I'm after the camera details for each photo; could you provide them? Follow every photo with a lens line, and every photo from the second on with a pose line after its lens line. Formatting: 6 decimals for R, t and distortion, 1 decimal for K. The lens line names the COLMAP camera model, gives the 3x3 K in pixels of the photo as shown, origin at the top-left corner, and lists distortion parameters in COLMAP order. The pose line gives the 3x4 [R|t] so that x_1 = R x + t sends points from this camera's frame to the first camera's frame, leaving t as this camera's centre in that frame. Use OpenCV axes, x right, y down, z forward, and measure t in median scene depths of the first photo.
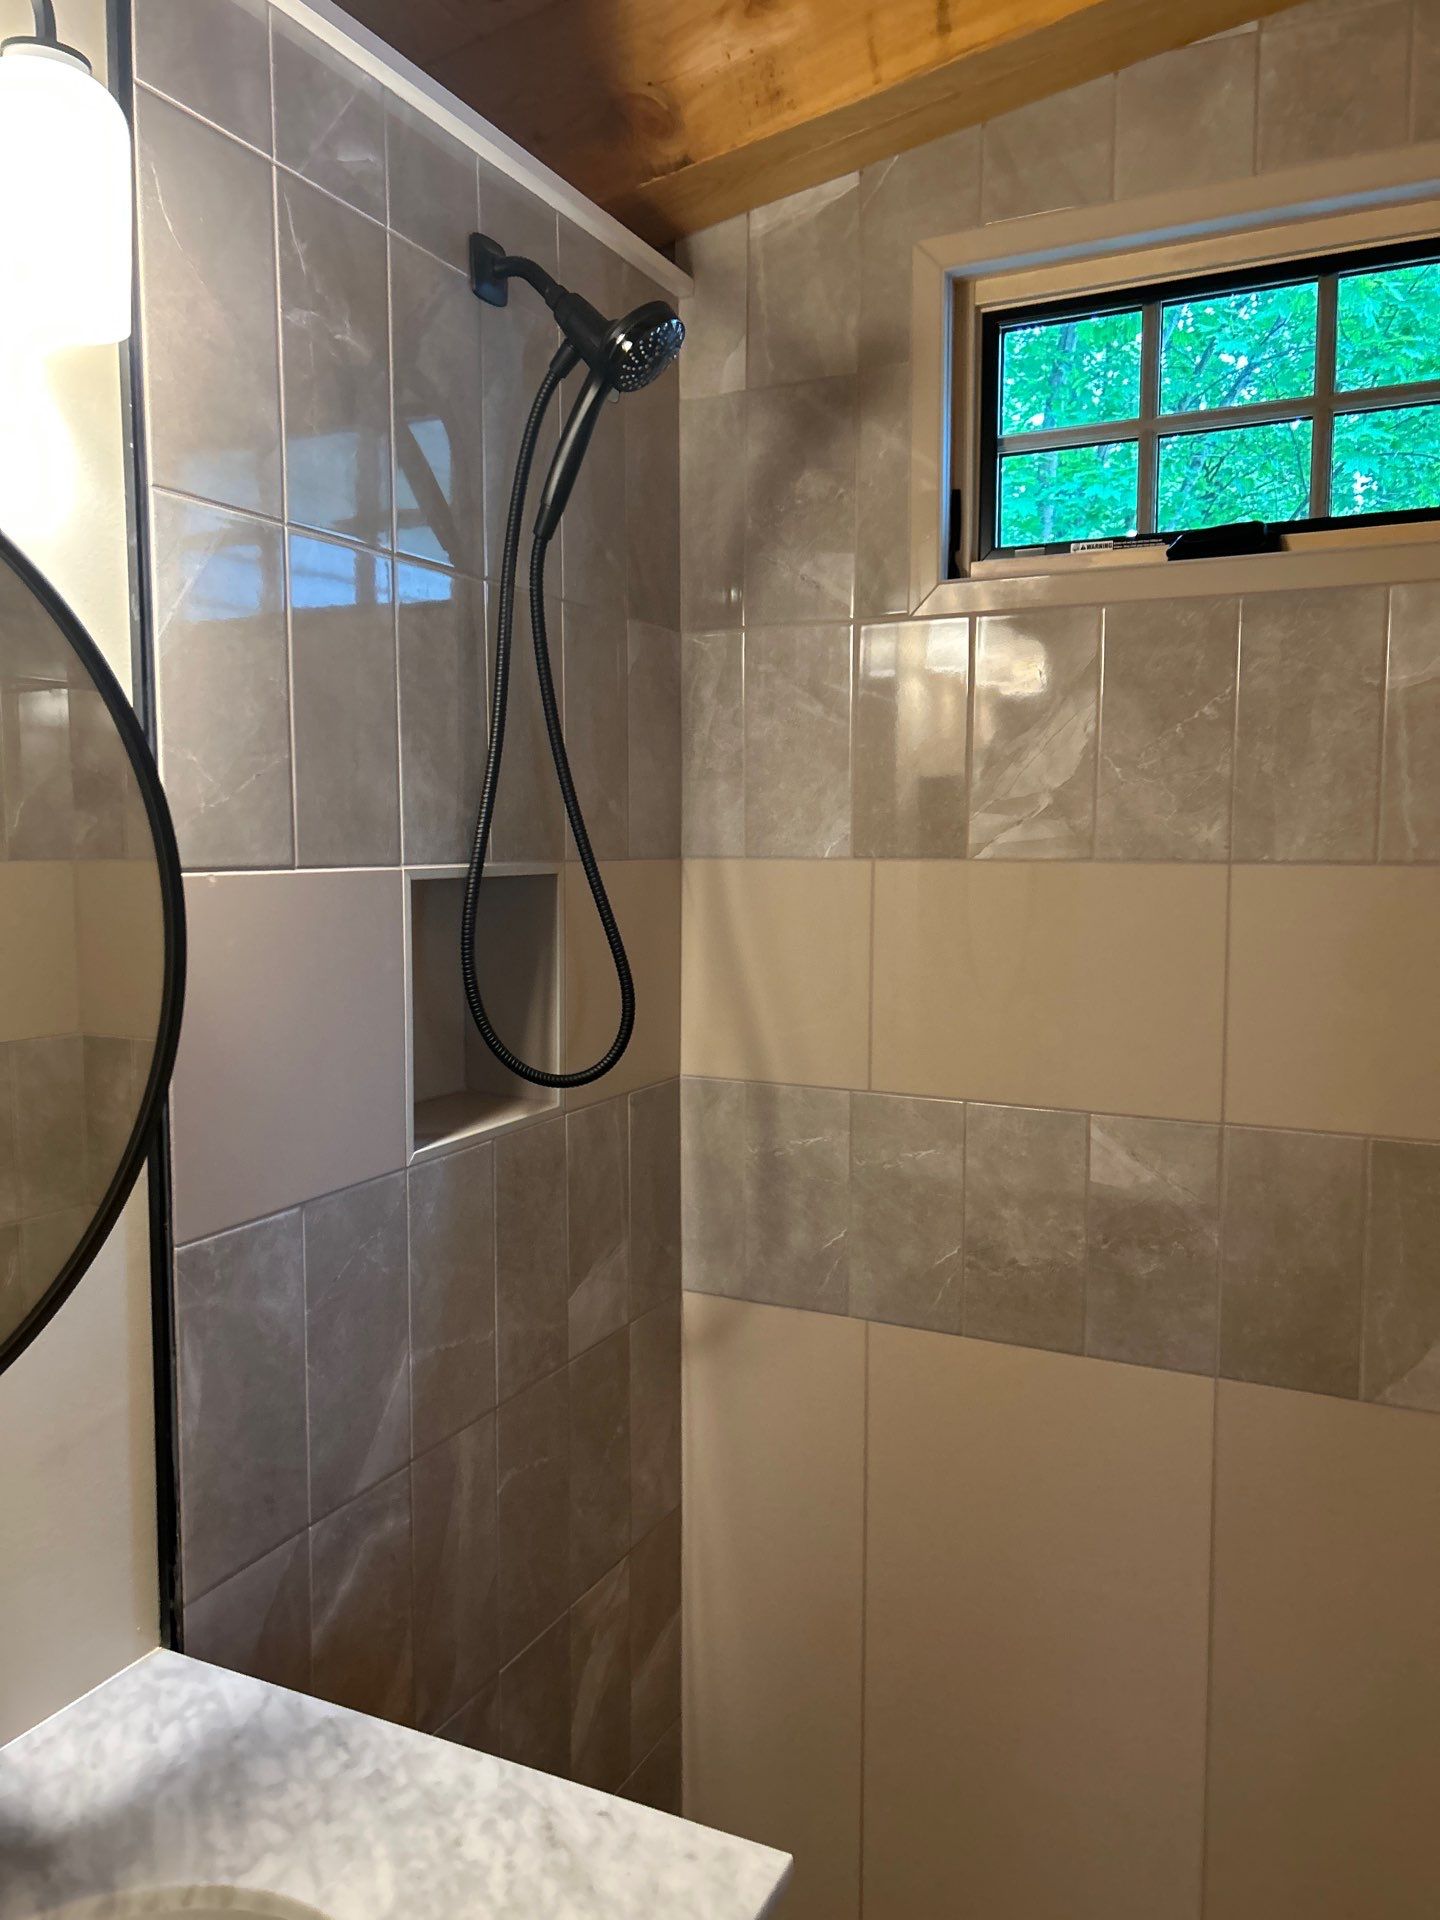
lens RADIAL K [[1435.1, 0, 706.3], [0, 1435.1, 948.1], [0, 0, 1]] dist [0.048026, -0.049885]
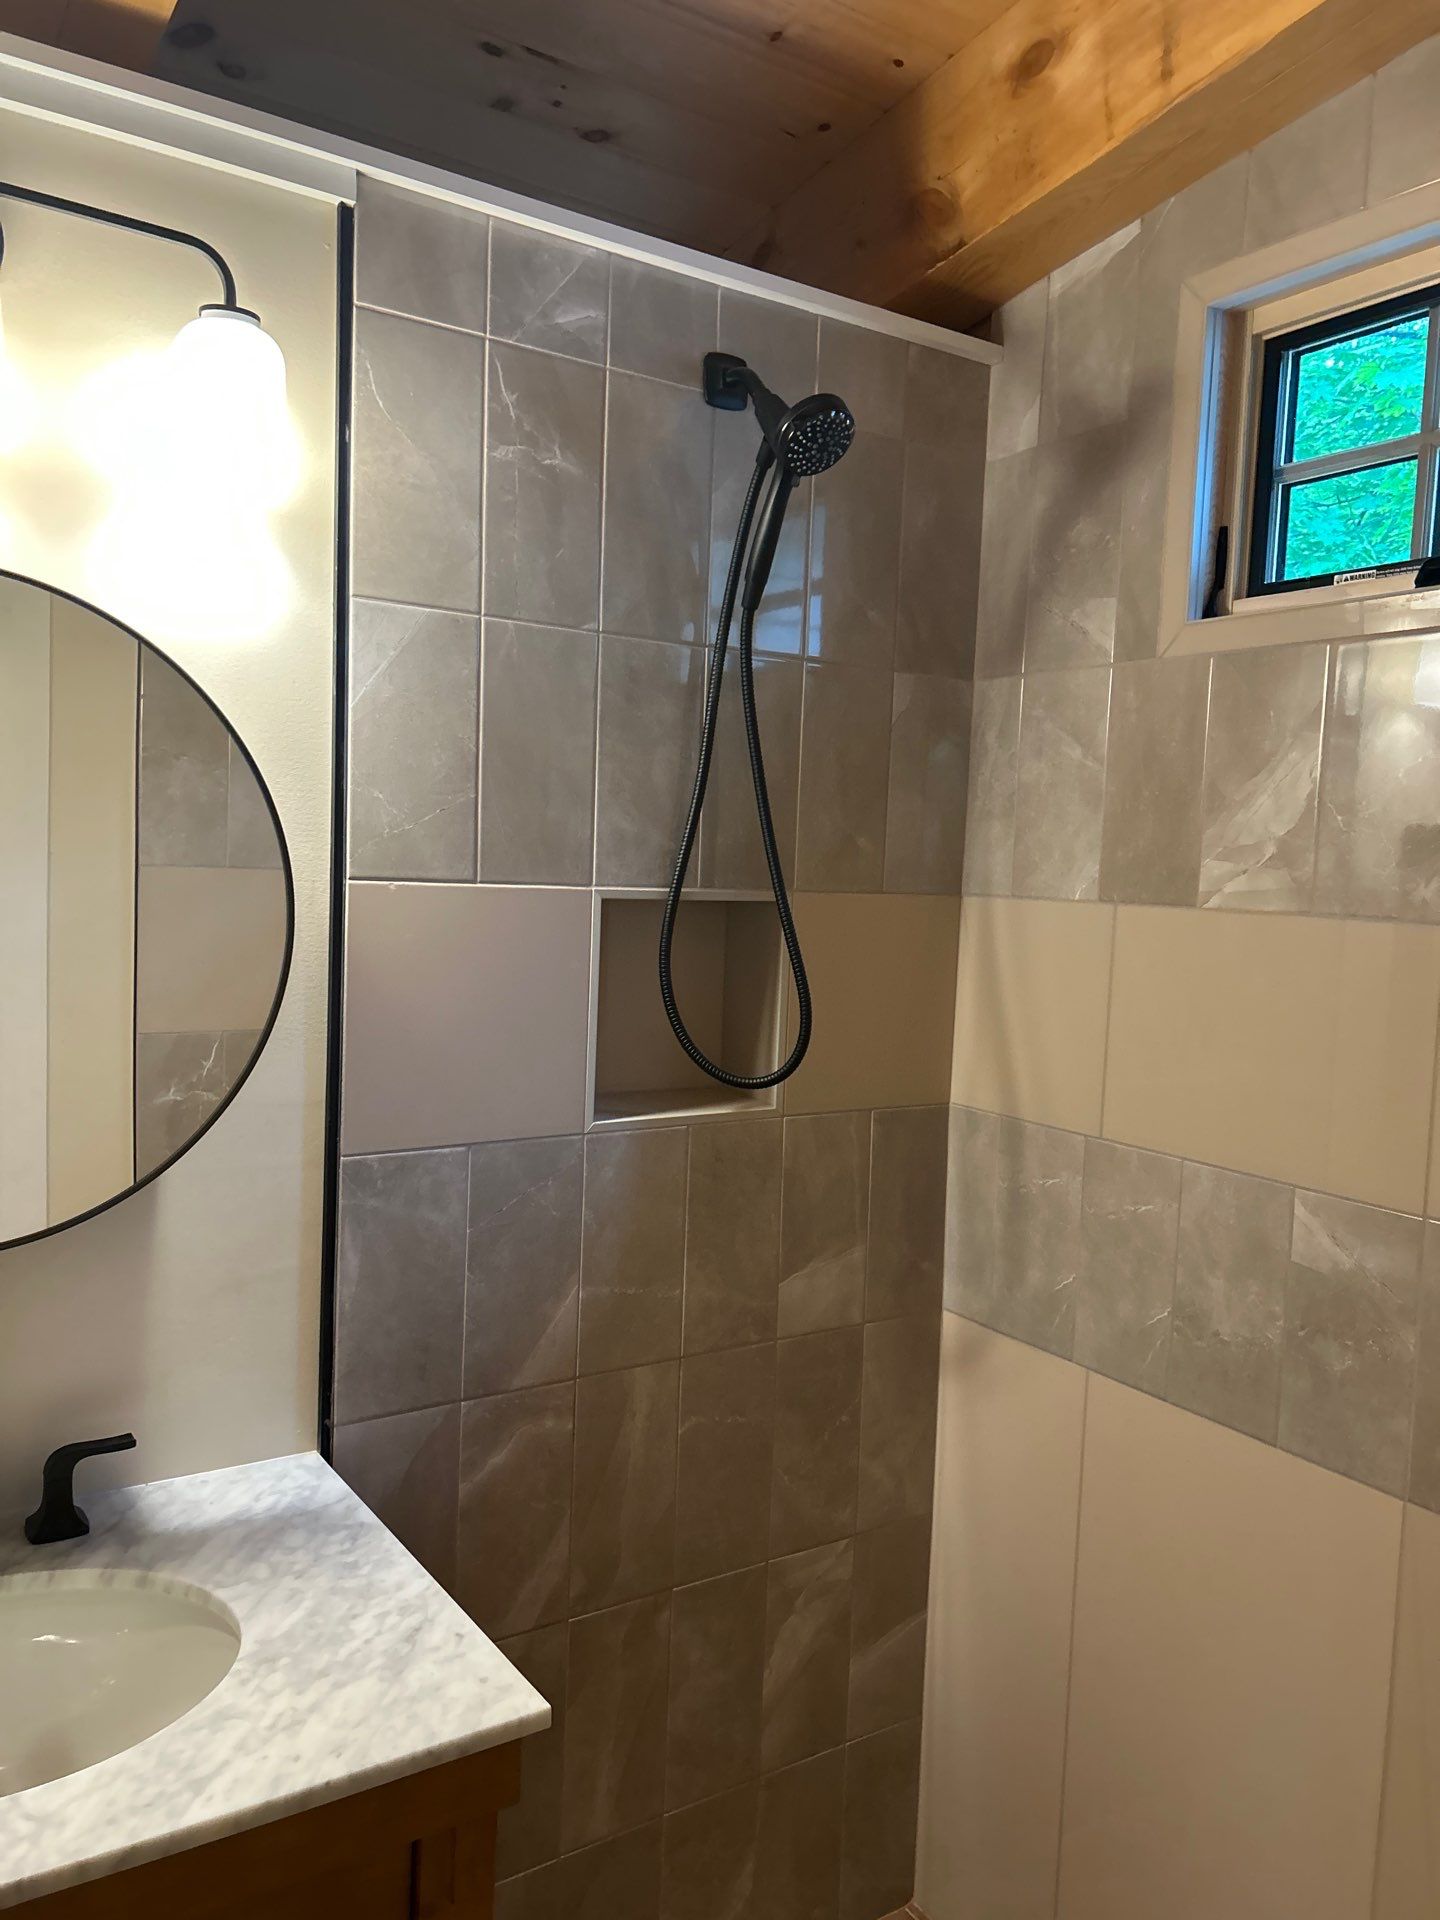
lens RADIAL K [[1435.1, 0, 708.6], [0, 1435.1, 963.3], [0, 0, 1]] dist [0.048026, -0.049885]
pose [[0.862752, 0.069298, -0.500856, 0.417457], [-0.077689, 0.996969, 0.004116, -0.003670], [0.499623, 0.035360, 0.865521, 0.000375]]
